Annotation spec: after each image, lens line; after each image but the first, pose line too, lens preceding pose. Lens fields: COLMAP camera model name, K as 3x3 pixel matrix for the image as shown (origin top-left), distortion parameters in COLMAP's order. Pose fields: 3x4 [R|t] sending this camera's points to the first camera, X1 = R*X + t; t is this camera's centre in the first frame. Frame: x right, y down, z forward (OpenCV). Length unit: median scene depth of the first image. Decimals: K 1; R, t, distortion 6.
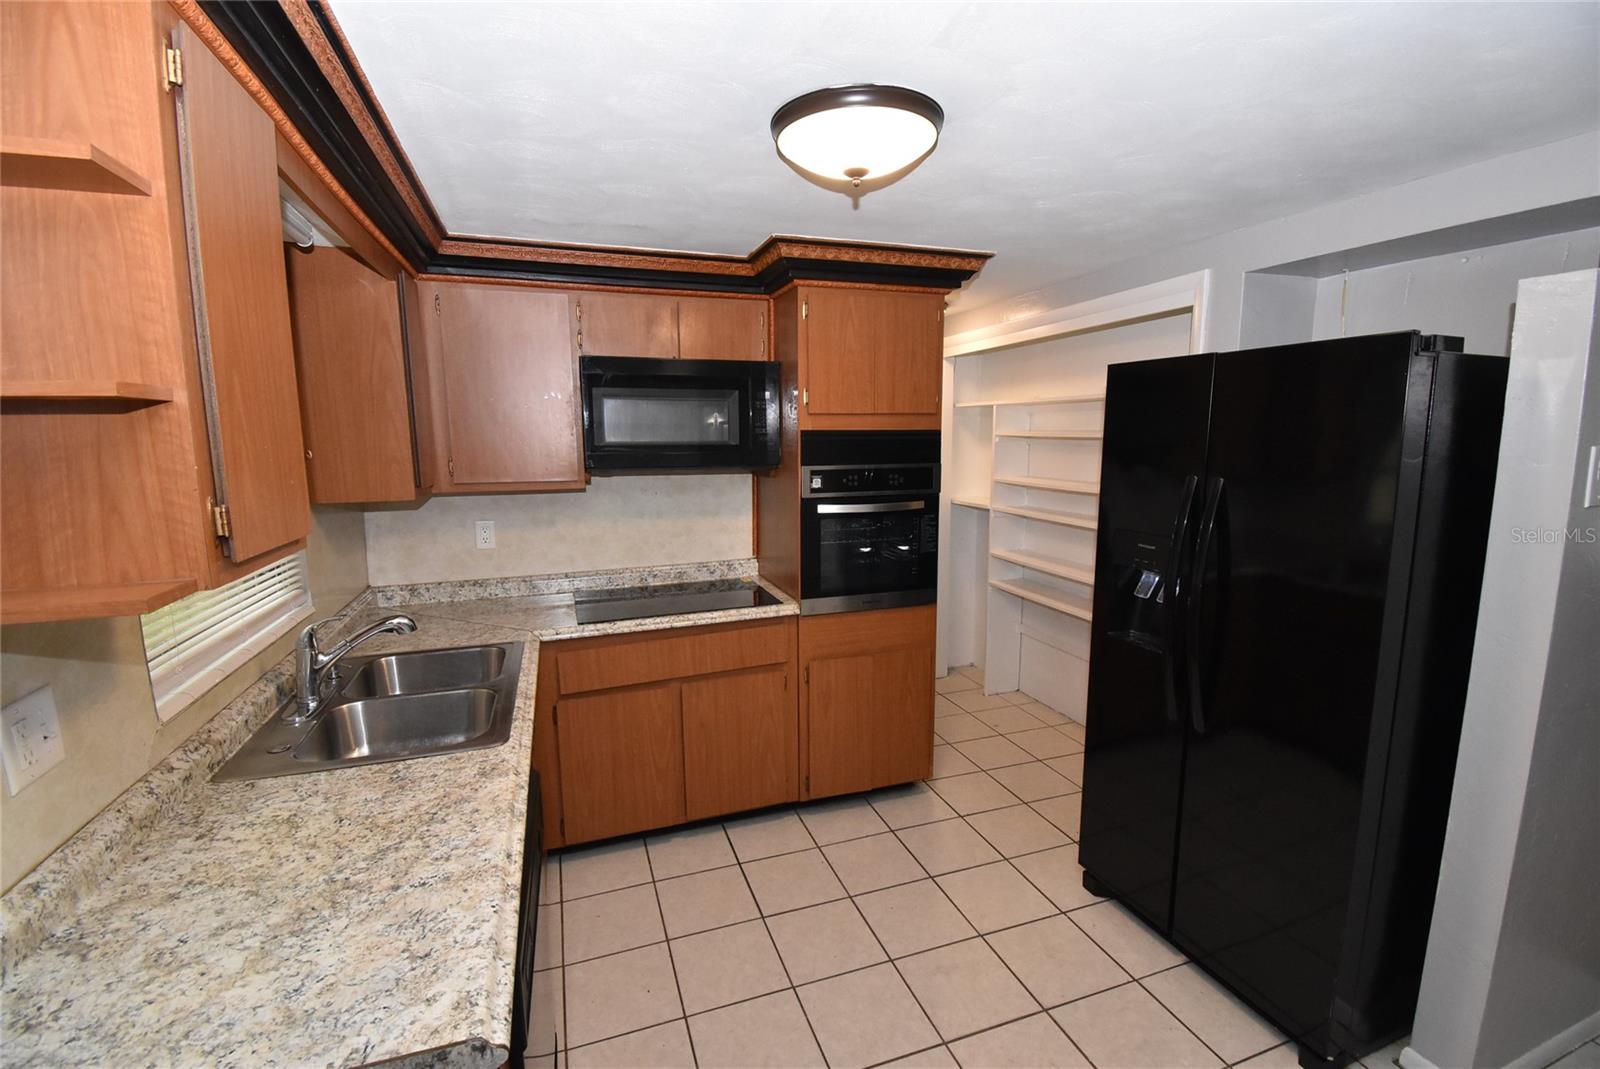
lens RADIAL K [[704.0, 0, 801.4], [0, 704.0, 536.6], [0, 0, 1]] dist [0.022921, -0.028138]
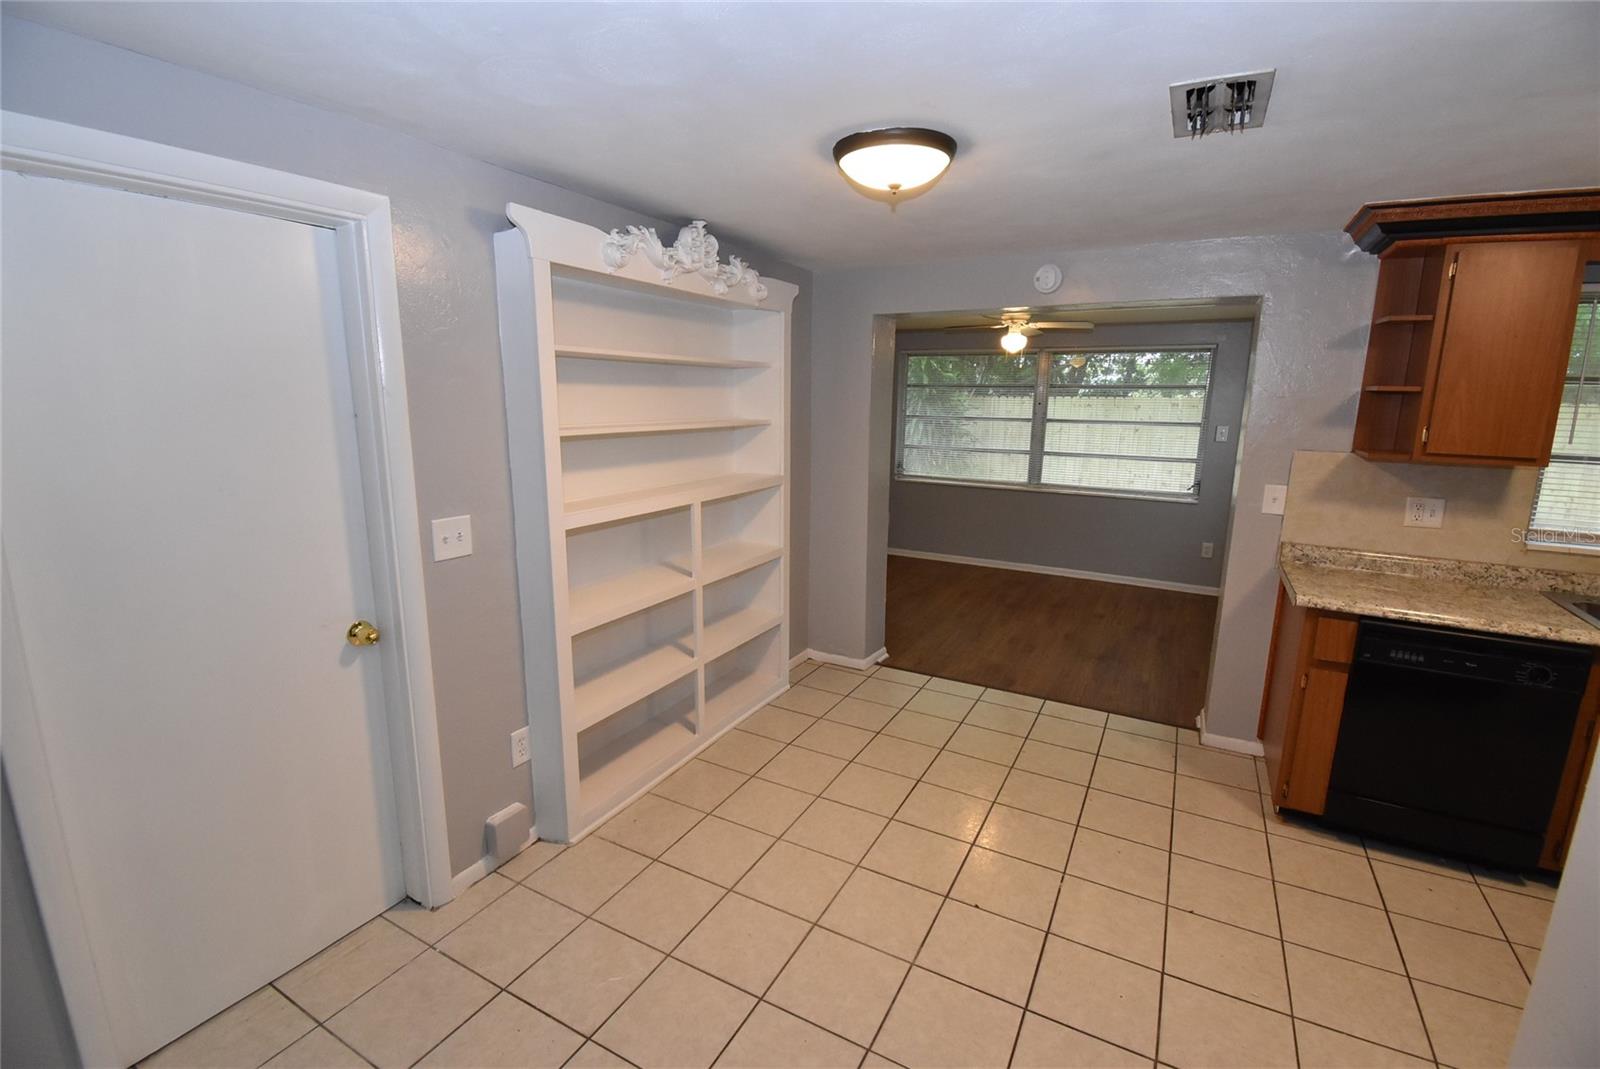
lens RADIAL K [[703.0, 0, 796.3], [0, 703.0, 537.4], [0, 0, 1]] dist [0.017651, -0.026796]
pose [[-0.746237, 0.132844, -0.652291, 1.019613], [-0.098797, 0.946931, 0.305877, -0.087807], [0.658309, 0.292701, -0.693510, 0.515588]]
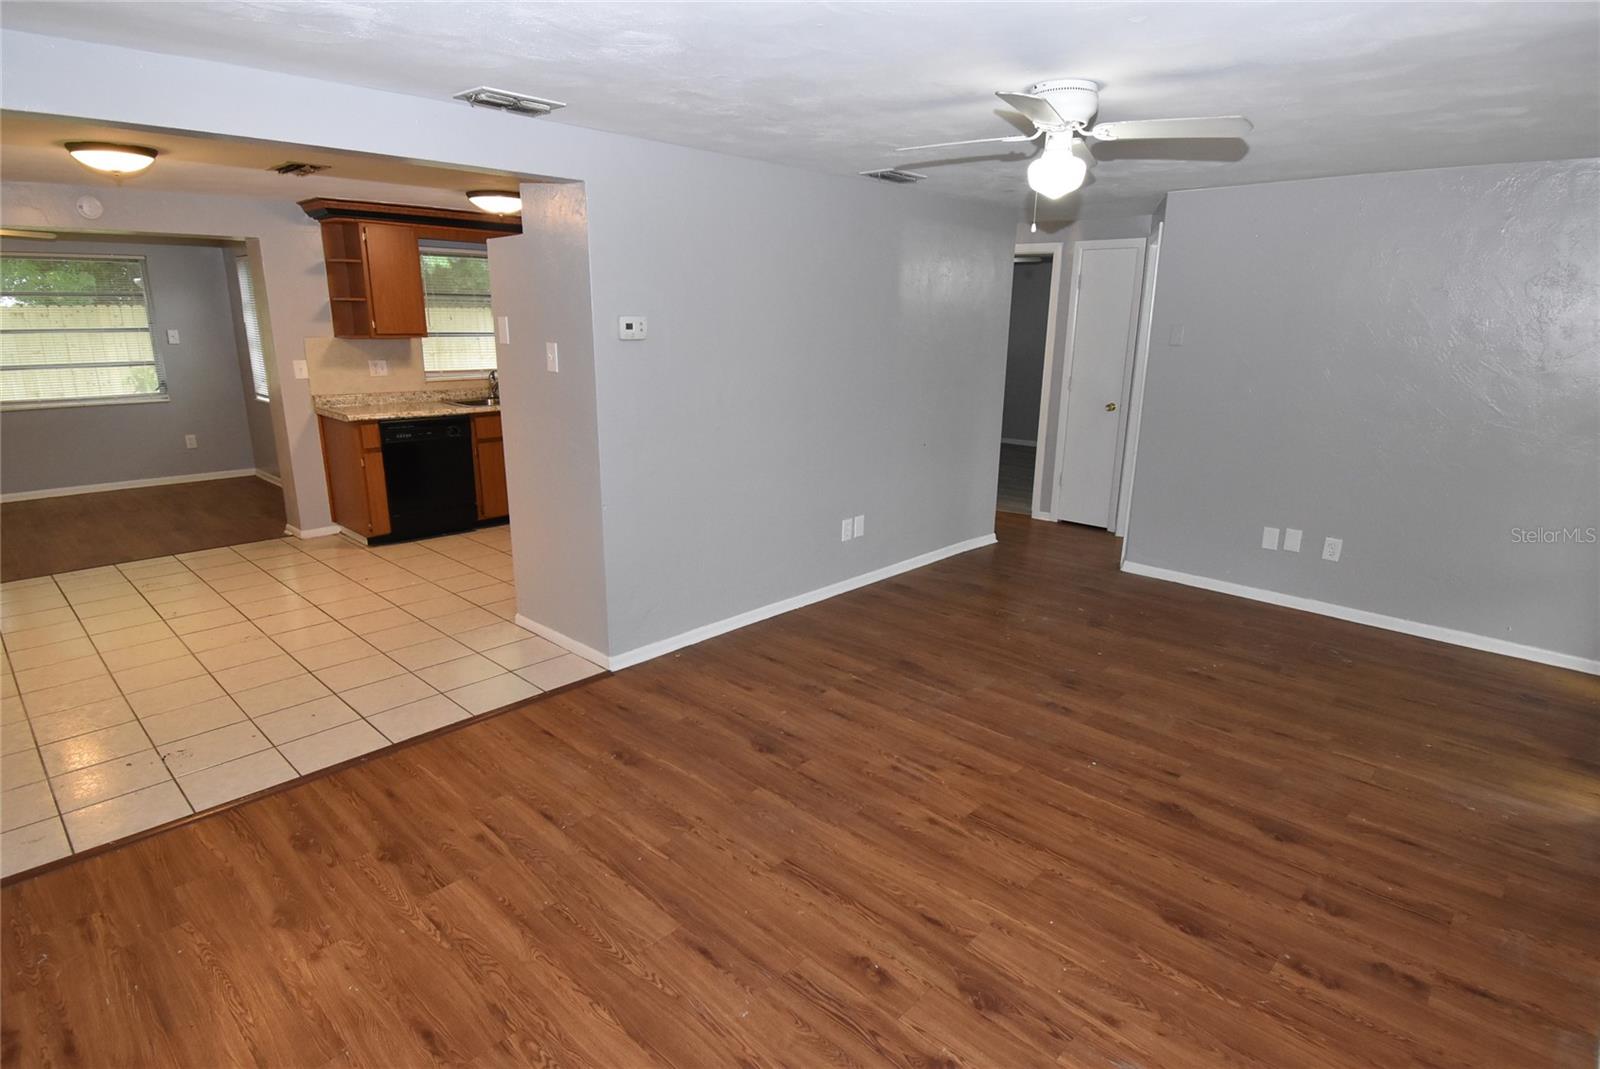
lens RADIAL K [[842.6, 0, 801.2], [0, 842.6, 539.4], [0, 0, 1]] dist [0.019032, -0.028249]
pose [[0.457879, 0.240578, -0.855844, 2.312453], [-0.141248, 0.970147, 0.197141, -0.059755], [0.877722, 0.030619, 0.478191, 0.310496]]
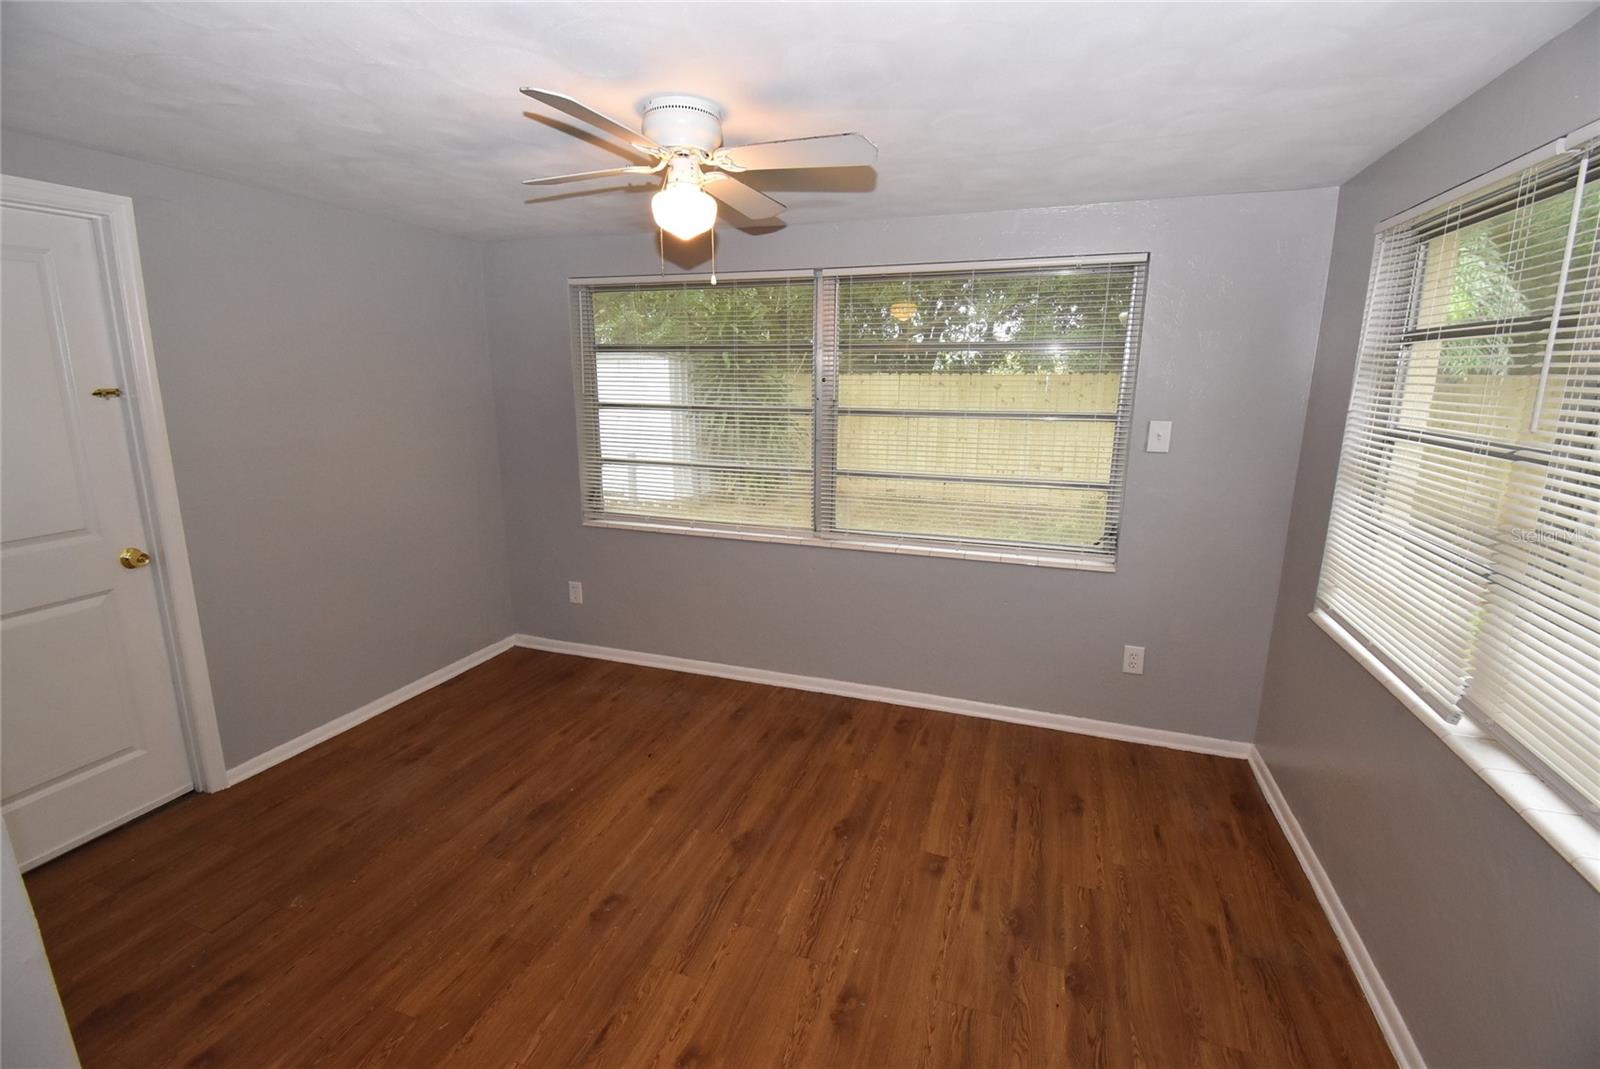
lens RADIAL K [[697.7, 0, 800.0], [0, 697.7, 534.5], [0, 0, 1]] dist [0.017622, -0.026182]
pose [[-0.618581, 0.174231, -0.766160, -0.258097], [-0.112458, 0.945433, 0.305795, 0.022162], [0.777631, 0.275319, -0.565233, -0.014725]]
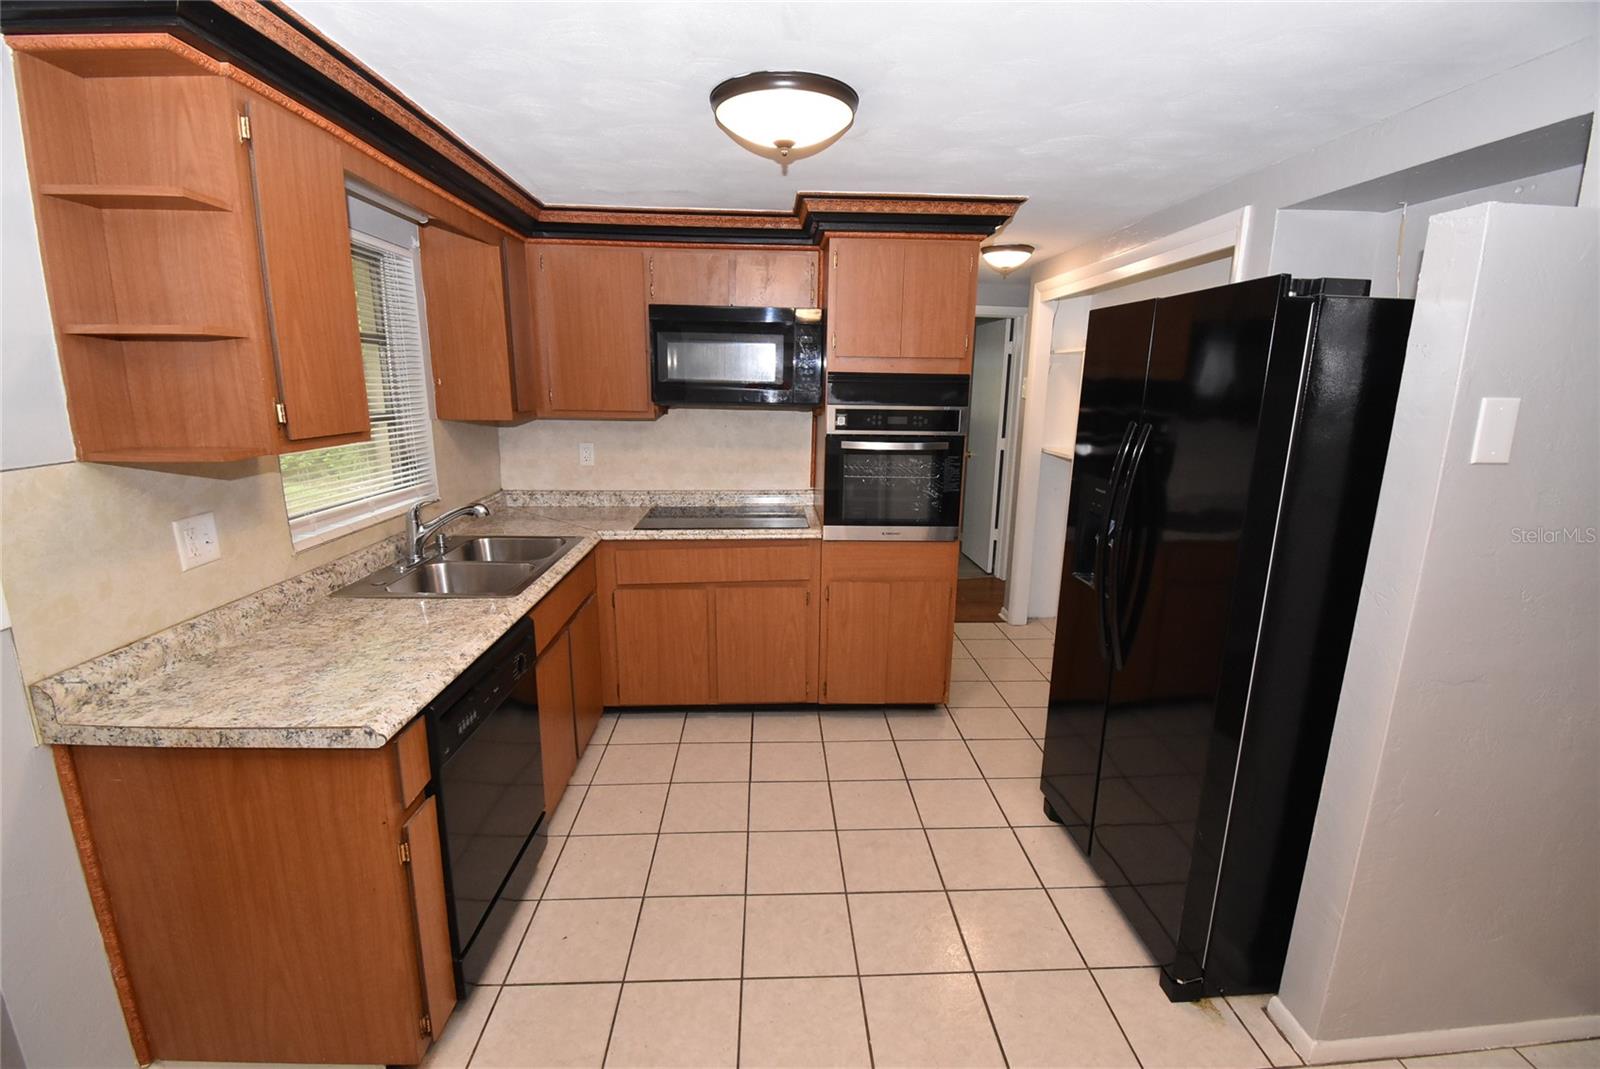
lens RADIAL K [[704.0, 0, 801.4], [0, 704.0, 536.6], [0, 0, 1]] dist [0.022921, -0.028138]
pose [[0.958874, 0.082259, -0.271649, 0.295348], [-0.062393, 0.994760, 0.080993, 0.020031], [0.276888, -0.060714, 0.958982, -0.091812]]
